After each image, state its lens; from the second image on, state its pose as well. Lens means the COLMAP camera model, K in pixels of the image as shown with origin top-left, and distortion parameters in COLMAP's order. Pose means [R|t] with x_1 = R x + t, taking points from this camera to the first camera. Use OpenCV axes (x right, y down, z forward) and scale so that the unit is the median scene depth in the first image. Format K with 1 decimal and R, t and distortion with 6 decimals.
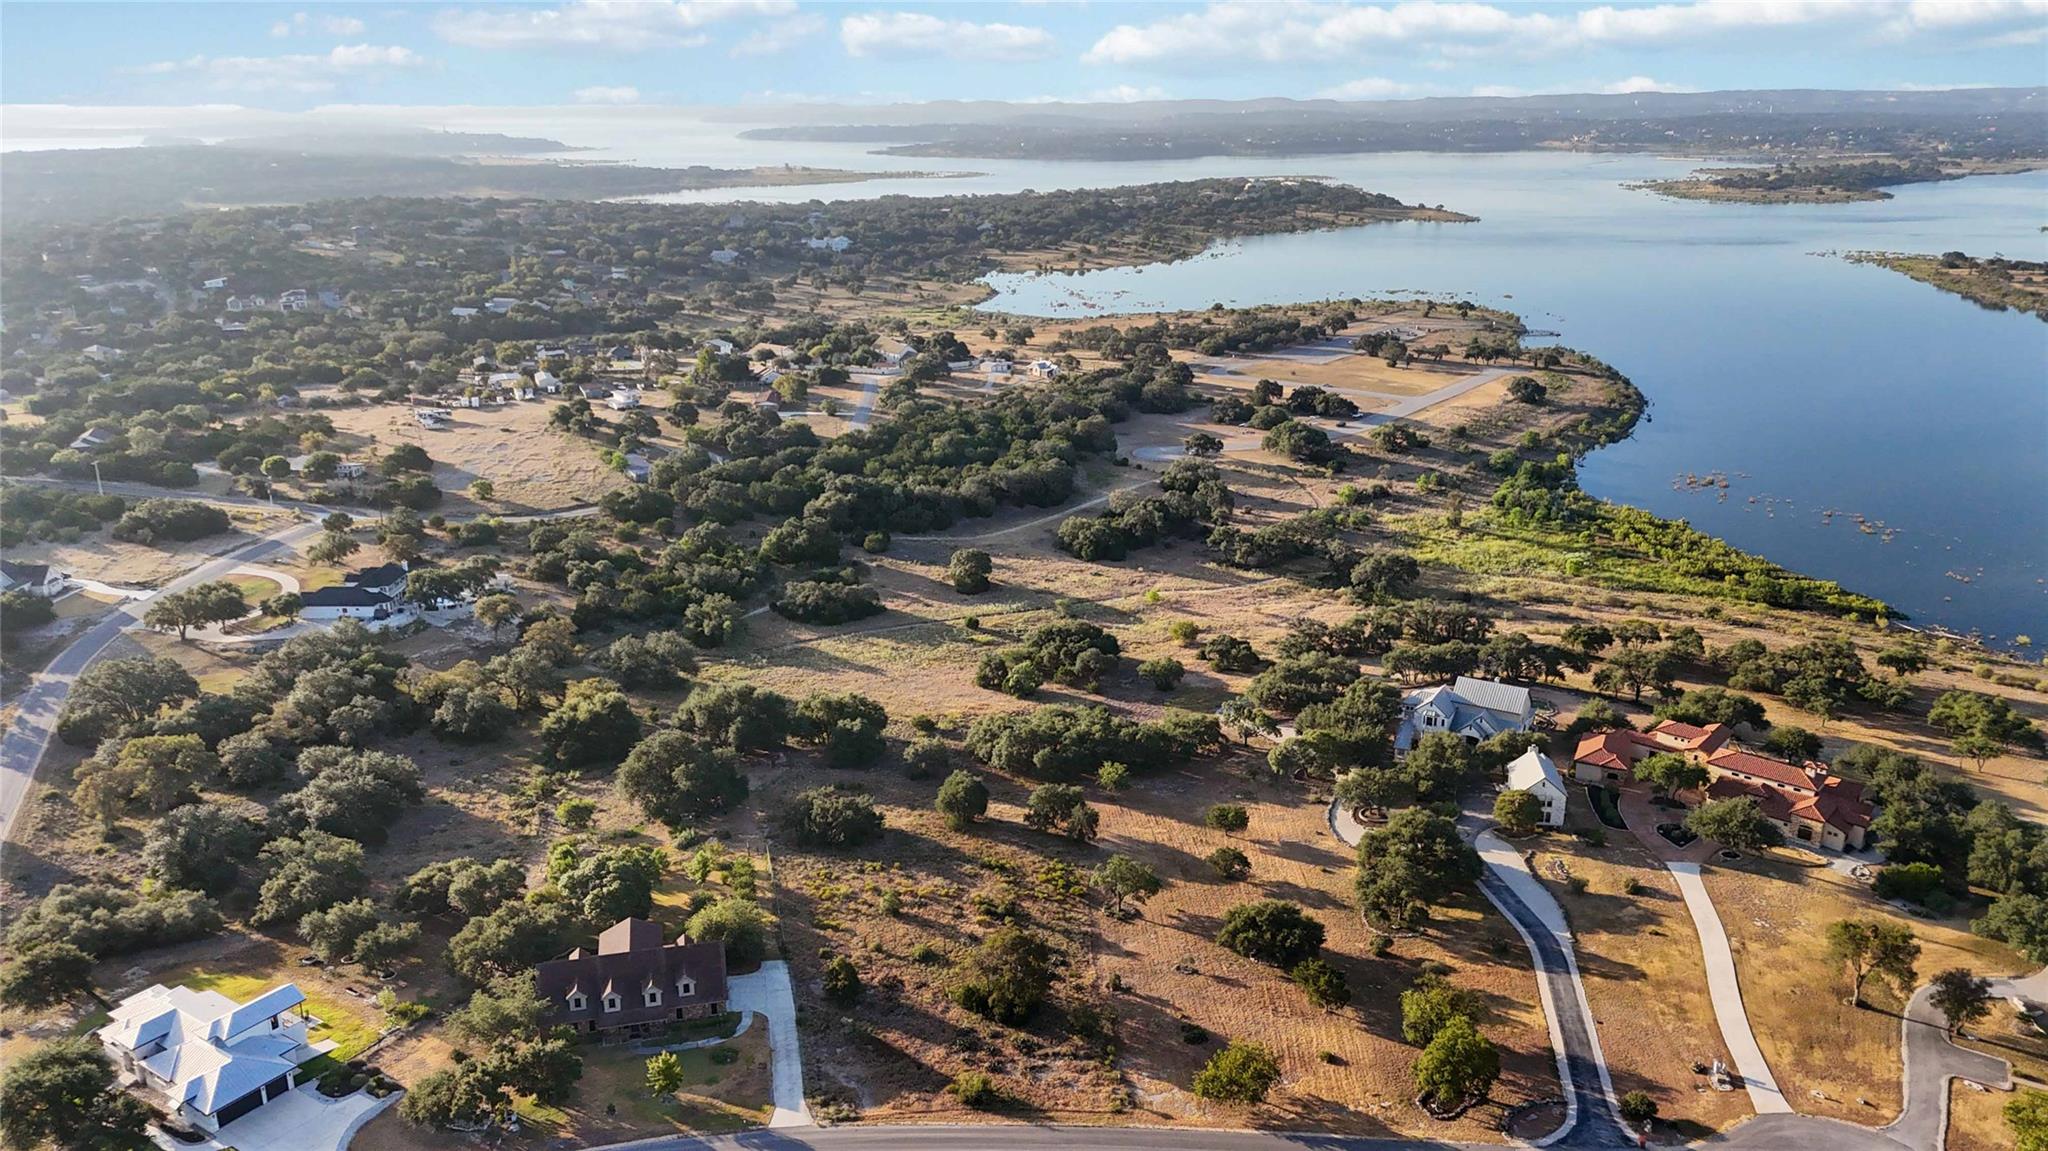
lens RADIAL K [[1505.9, 0, 1030.7], [0, 1505.9, 574.3], [0, 0, 1]] dist [0.077959, -0.077658]
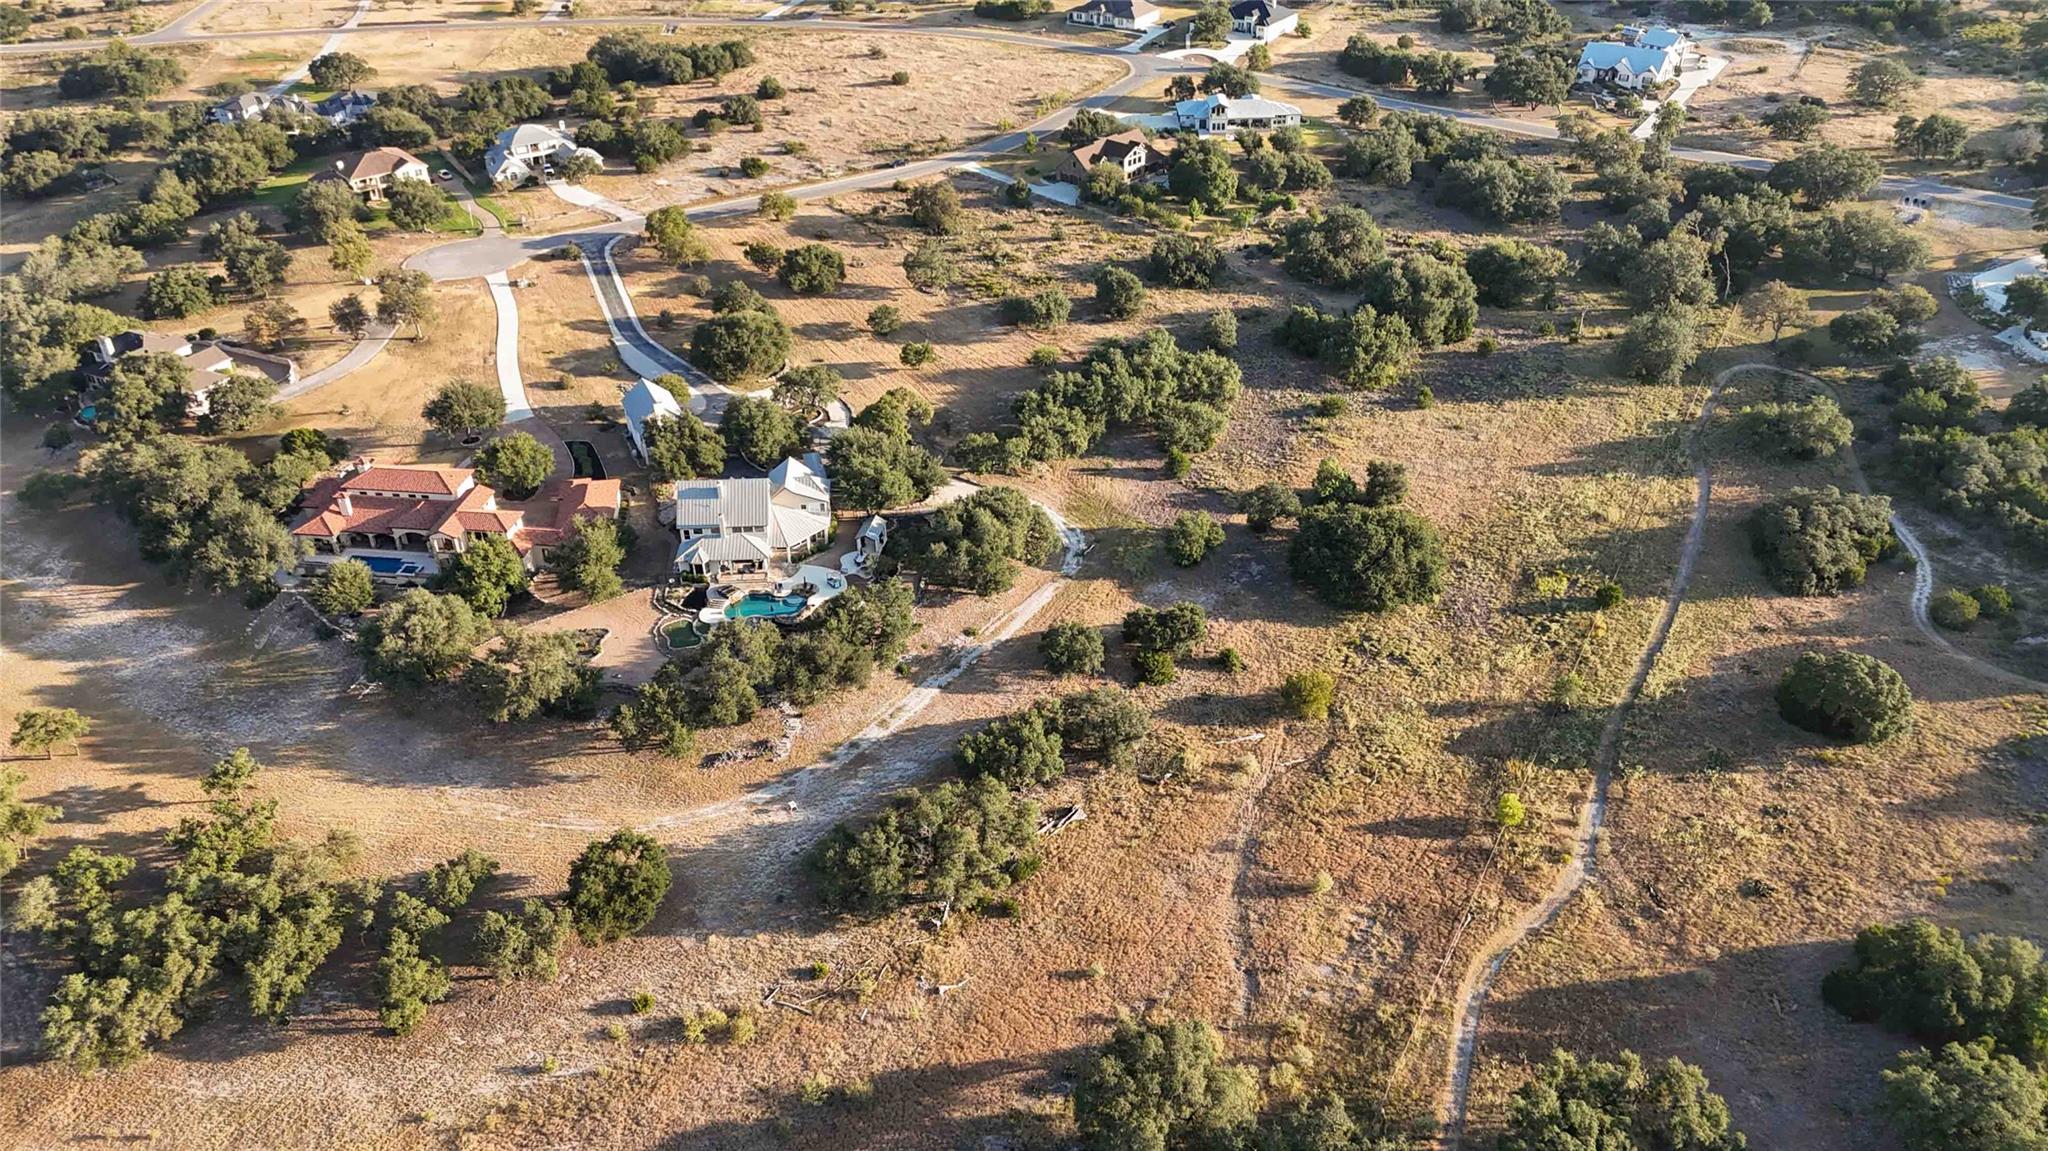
lens RADIAL K [[1505.9, 0, 1020.3], [0, 1505.9, 581.5], [0, 0, 1]] dist [0.077959, -0.077658]
pose [[-0.837404, 0.304967, -0.453597, 0.473089], [-0.153939, 0.664692, 0.731087, -0.416702], [0.524460, 0.682041, -0.509669, 1.312655]]
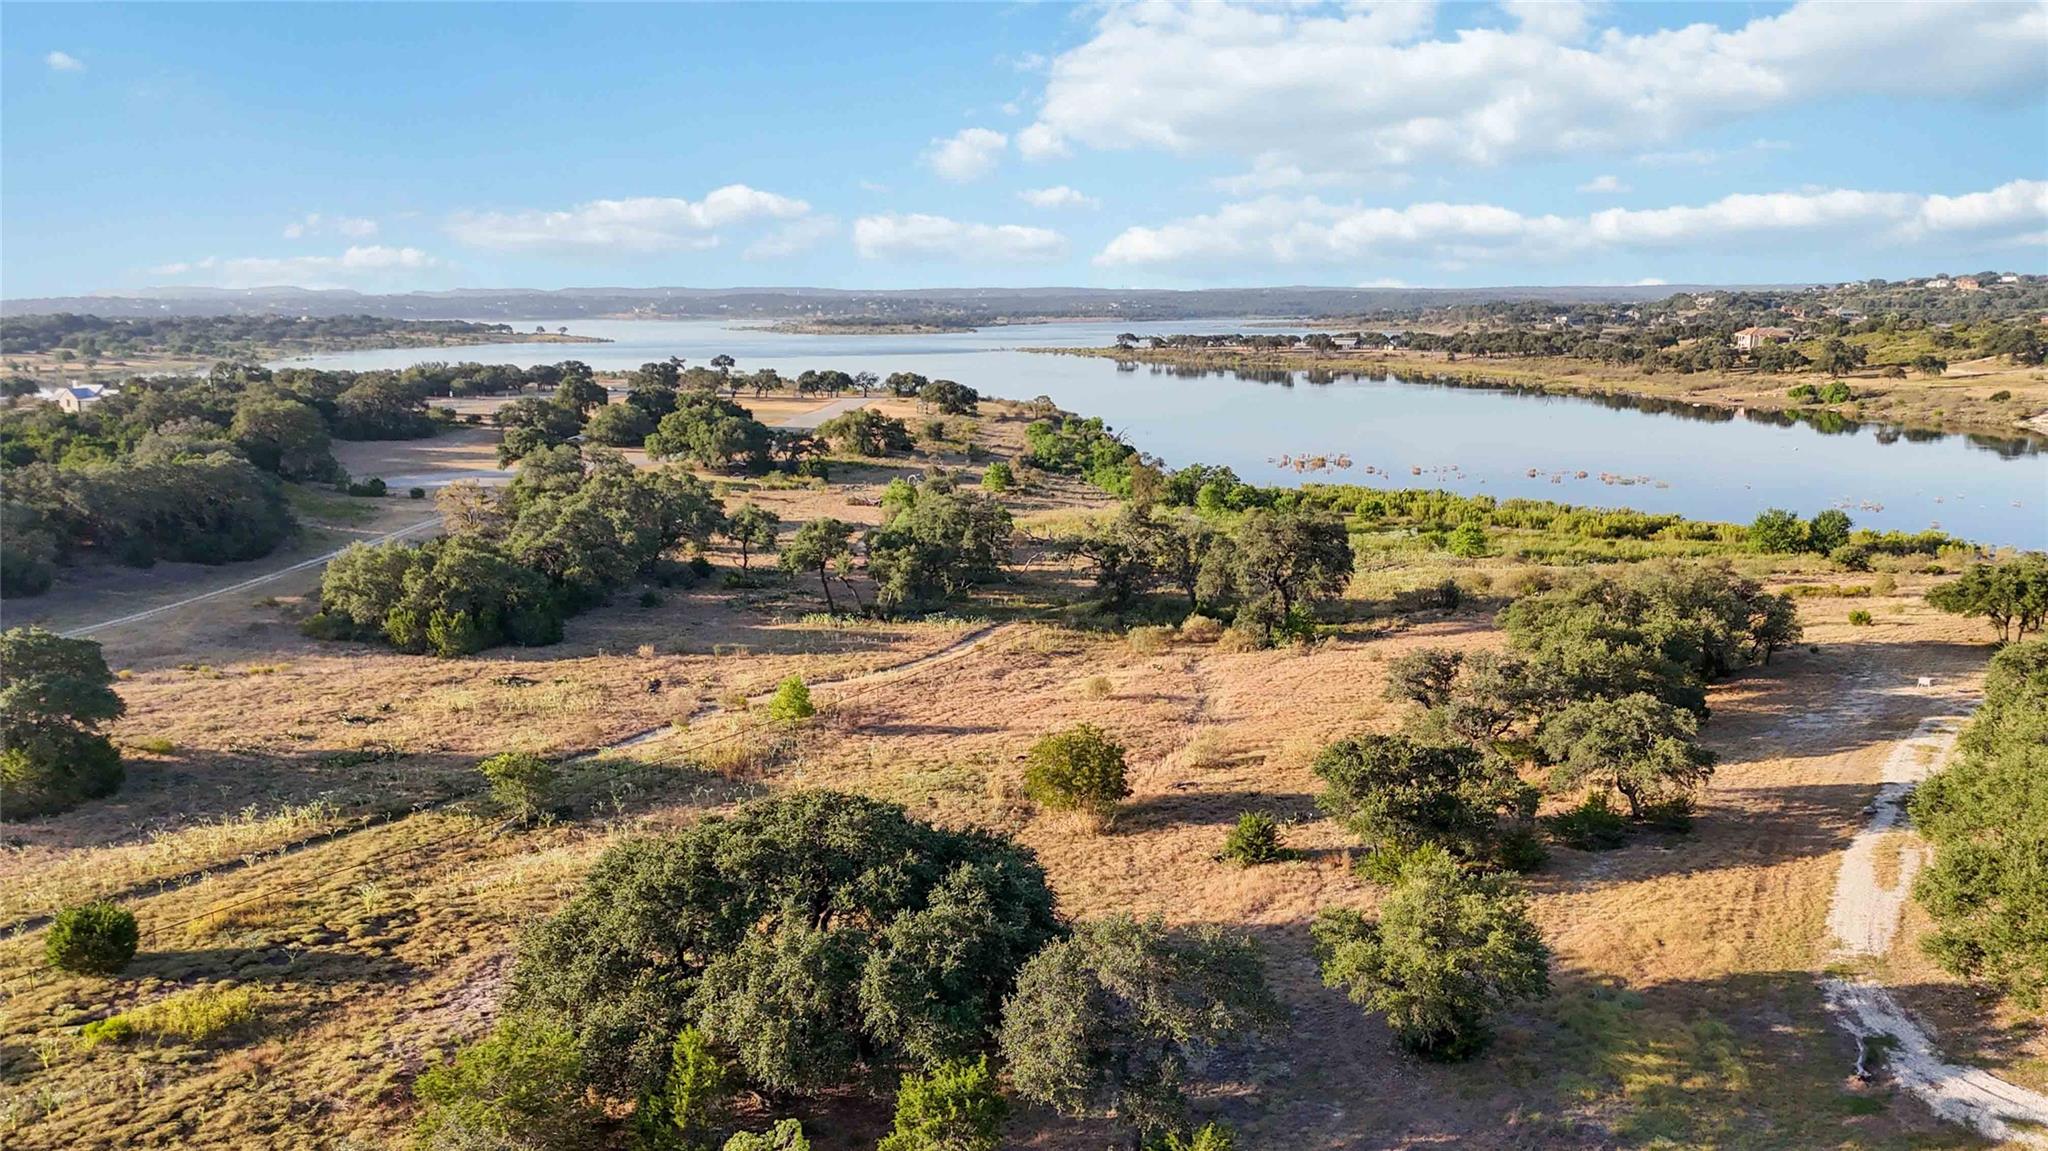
lens RADIAL K [[1505.9, 0, 1036.0], [0, 1505.9, 585.4], [0, 0, 1]] dist [0.077959, -0.077658]
pose [[0.820635, -0.103915, 0.561925, -0.051018], [0.170737, 0.982998, -0.067562, 0.024403], [-0.545350, 0.151385, 0.824425, 0.857802]]
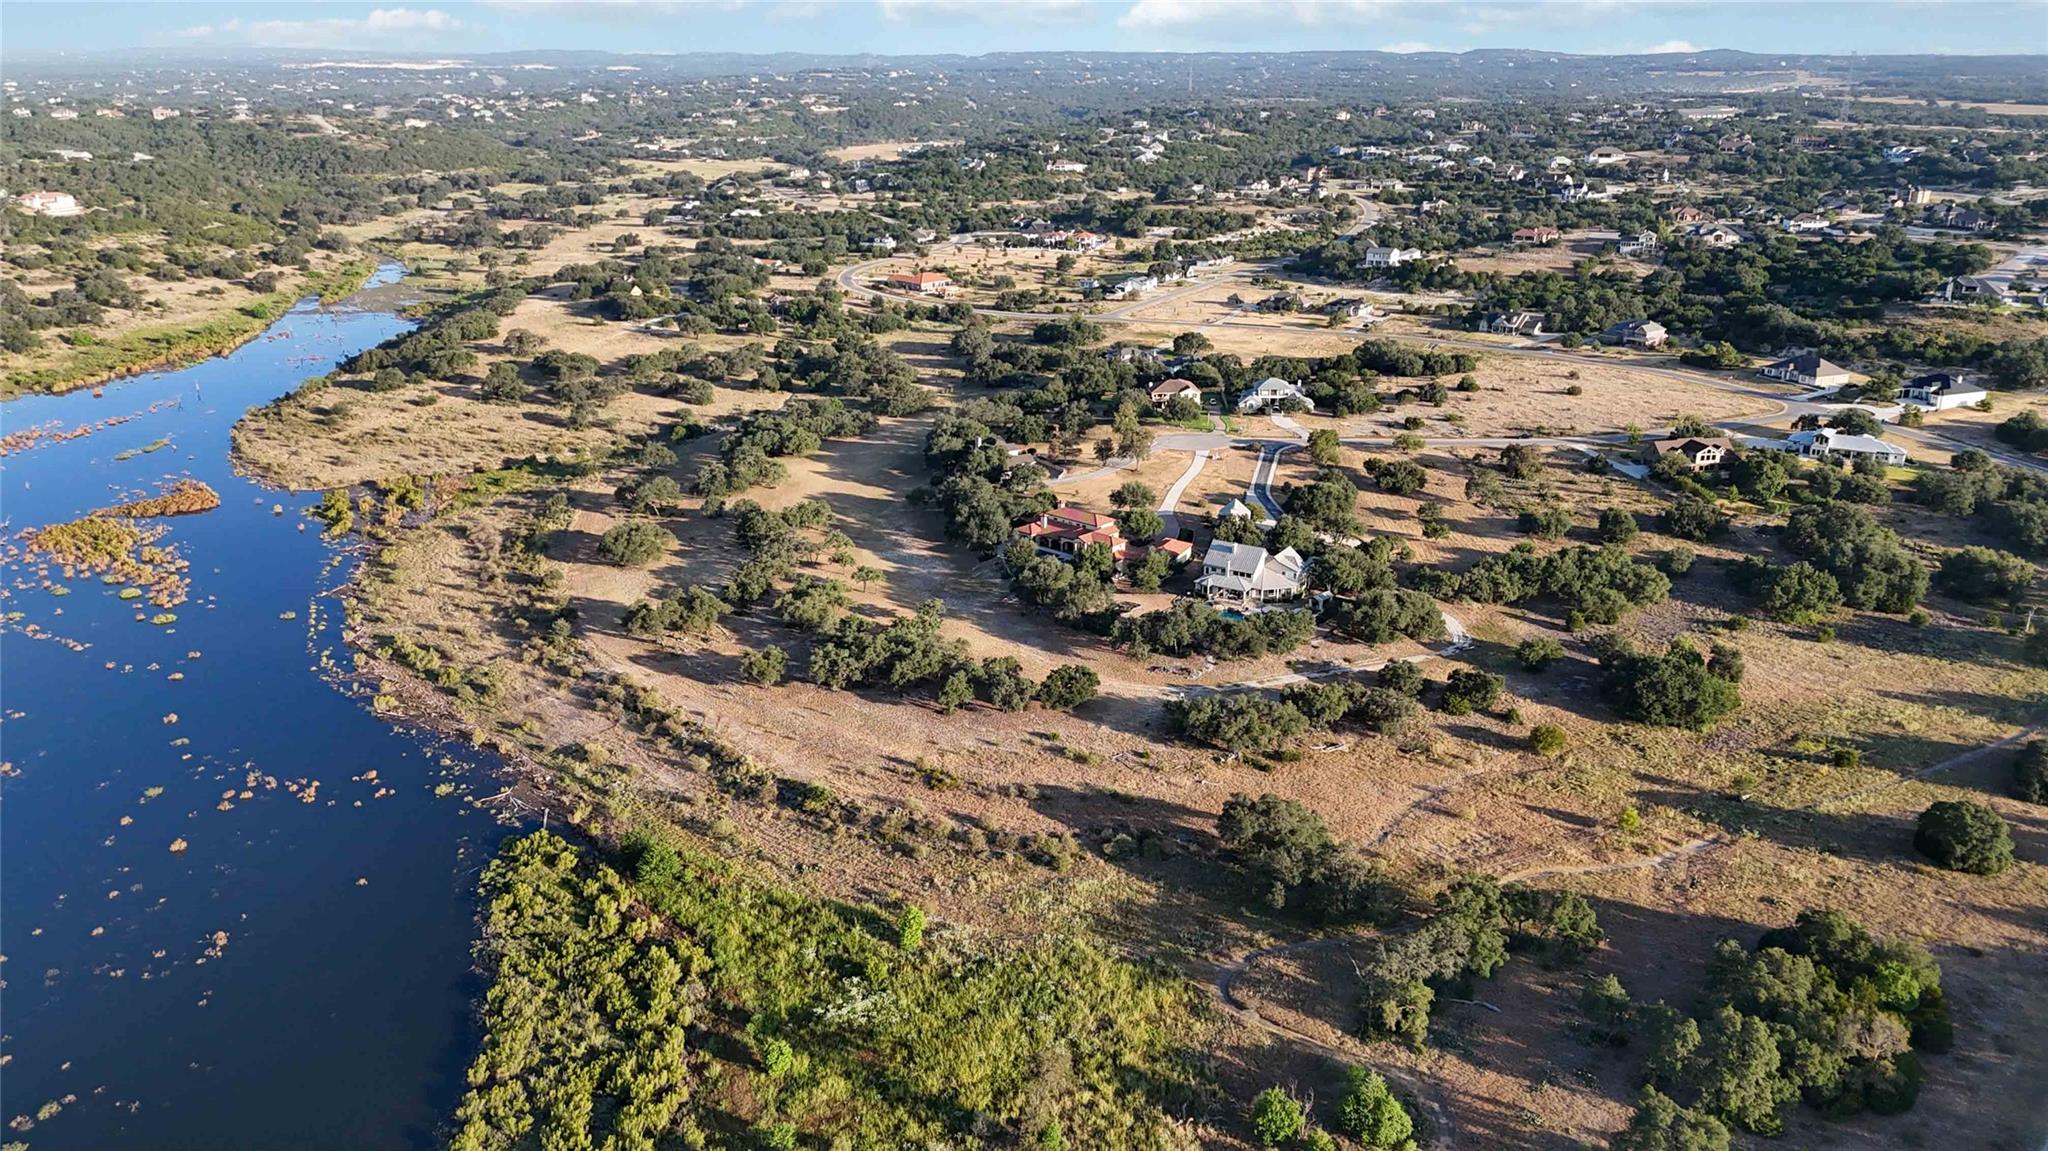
lens RADIAL K [[1505.9, 0, 1018.1], [0, 1505.9, 567.7], [0, 0, 1]] dist [0.077959, -0.077658]
pose [[-0.999415, -0.007800, 0.033299, 0.387529], [0.013332, 0.807787, 0.589324, -0.557079], [-0.031495, 0.589423, -0.807210, 1.750705]]
